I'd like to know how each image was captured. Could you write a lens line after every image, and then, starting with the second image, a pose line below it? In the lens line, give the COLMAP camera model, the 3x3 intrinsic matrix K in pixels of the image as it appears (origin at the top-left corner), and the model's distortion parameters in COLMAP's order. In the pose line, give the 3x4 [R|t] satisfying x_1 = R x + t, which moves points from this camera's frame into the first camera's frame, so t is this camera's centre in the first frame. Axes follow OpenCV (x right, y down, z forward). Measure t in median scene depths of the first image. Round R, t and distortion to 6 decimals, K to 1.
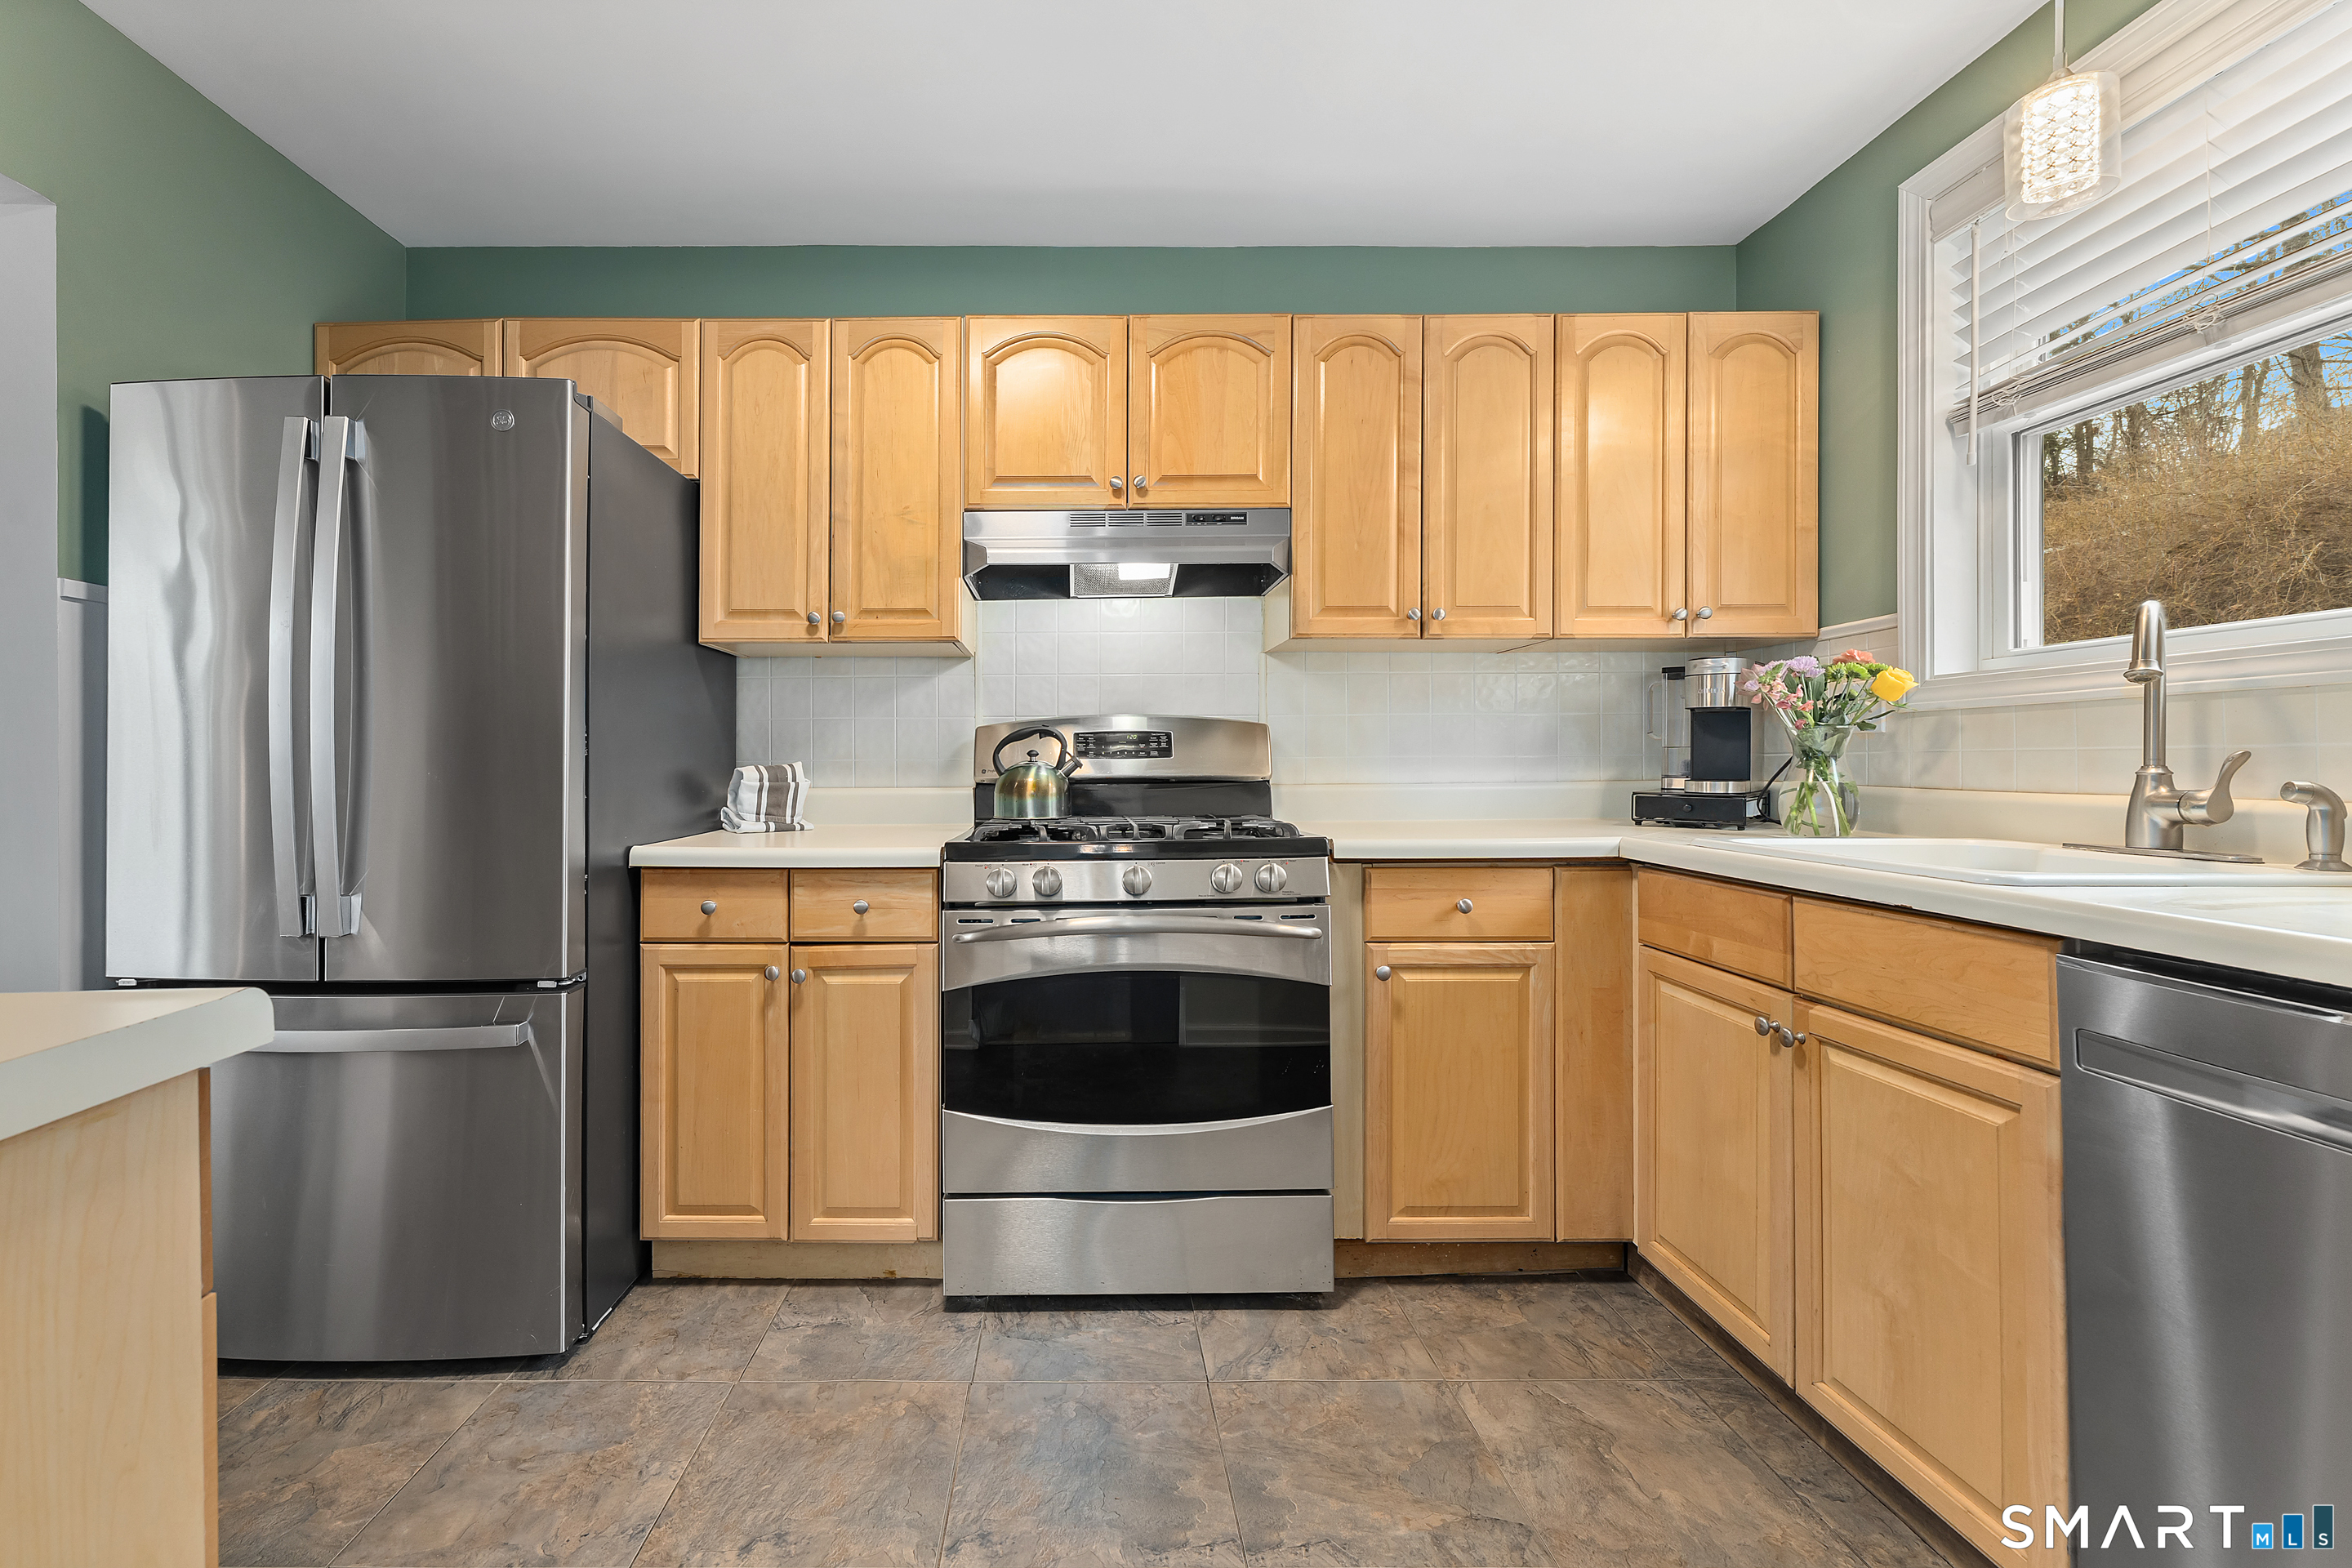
lens RADIAL K [[1086.8, 0, 1119.0], [0, 1086.8, 825.0], [0, 0, 1]] dist [-0.000256, -0.000085]
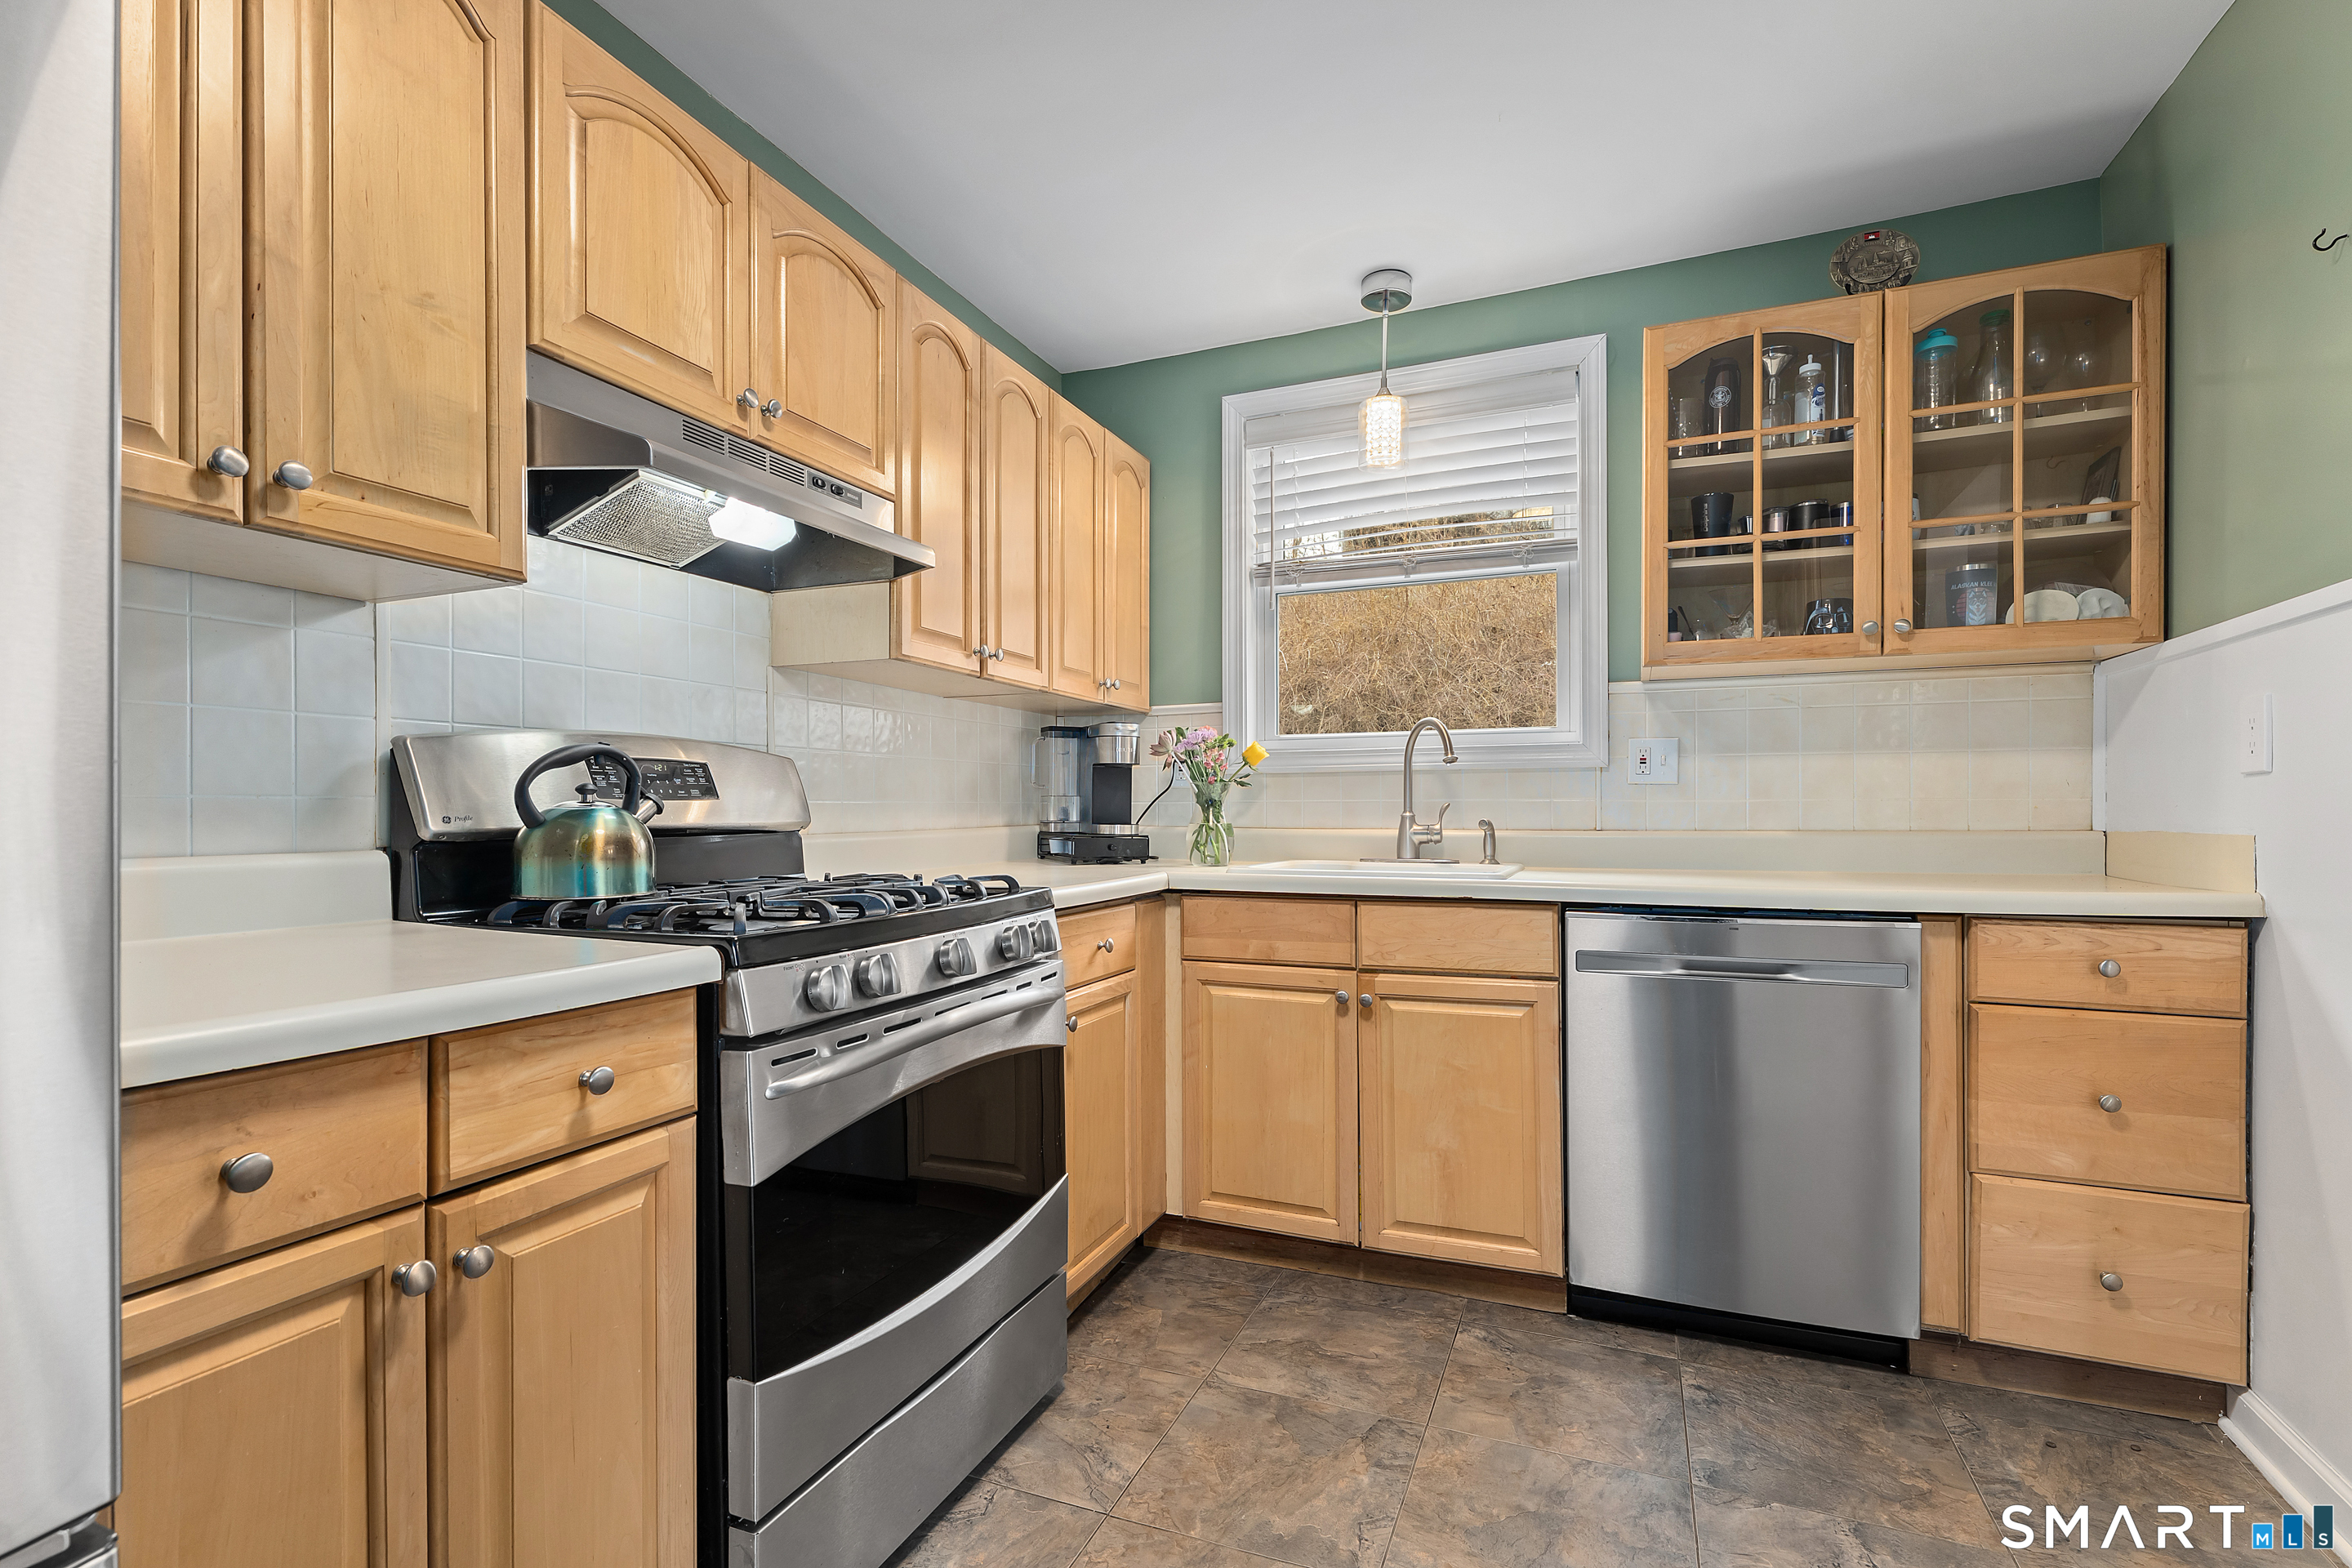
lens RADIAL K [[1074.1, 0, 1237.5], [0, 1074.1, 875.6], [0, 0, 1]] dist [-0.000695, -0.000381]
pose [[0.337669, -0.052704, 0.939788, -0.635346], [0.053868, 0.997877, 0.036607, -0.024229], [-0.939722, 0.038264, 0.339791, 0.562467]]
